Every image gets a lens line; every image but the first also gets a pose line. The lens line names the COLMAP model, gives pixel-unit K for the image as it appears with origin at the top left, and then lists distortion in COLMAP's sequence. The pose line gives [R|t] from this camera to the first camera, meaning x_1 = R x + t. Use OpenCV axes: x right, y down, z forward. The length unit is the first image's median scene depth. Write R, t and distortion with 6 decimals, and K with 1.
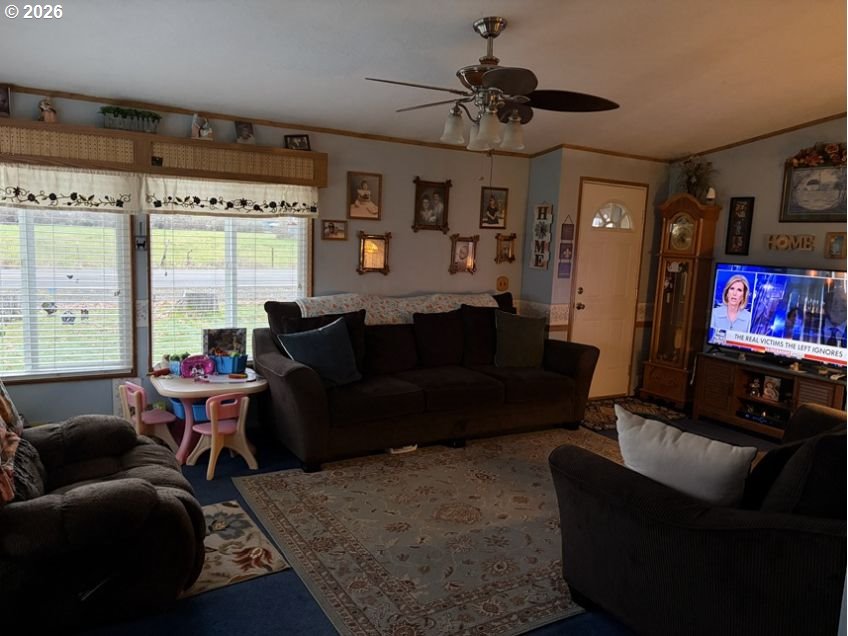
lens RADIAL K [[650.4, 0, 425.2], [0, 650.4, 330.3], [0, 0, 1]] dist [0.064464, -0.082275]
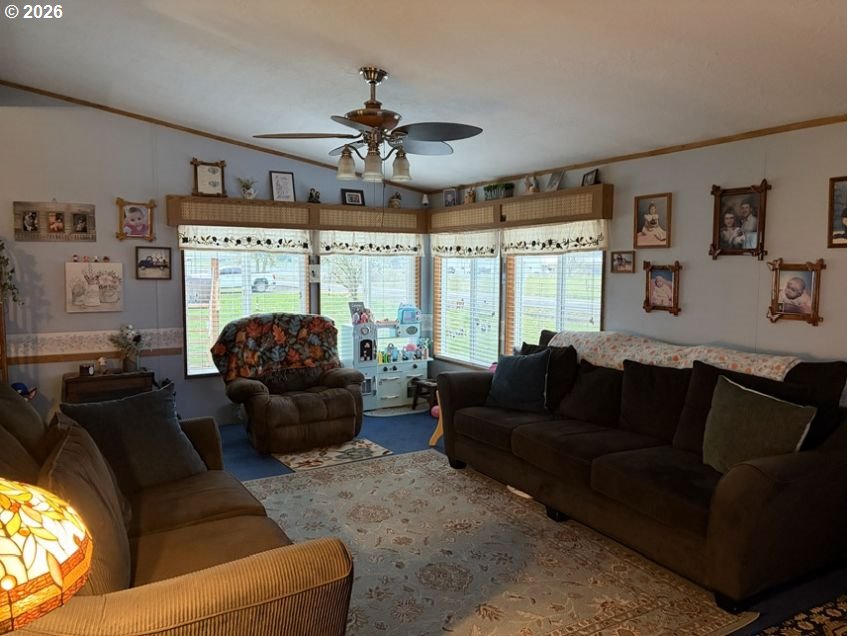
lens RADIAL K [[638.9, 0, 424.0], [0, 638.9, 318.0], [0, 0, 1]] dist [0.064892, -0.069482]
pose [[-0.017792, 0.031471, -0.999346, 0.836365], [-0.165767, 0.985579, 0.033989, -0.065110], [0.986004, 0.166263, -0.012319, 0.806940]]
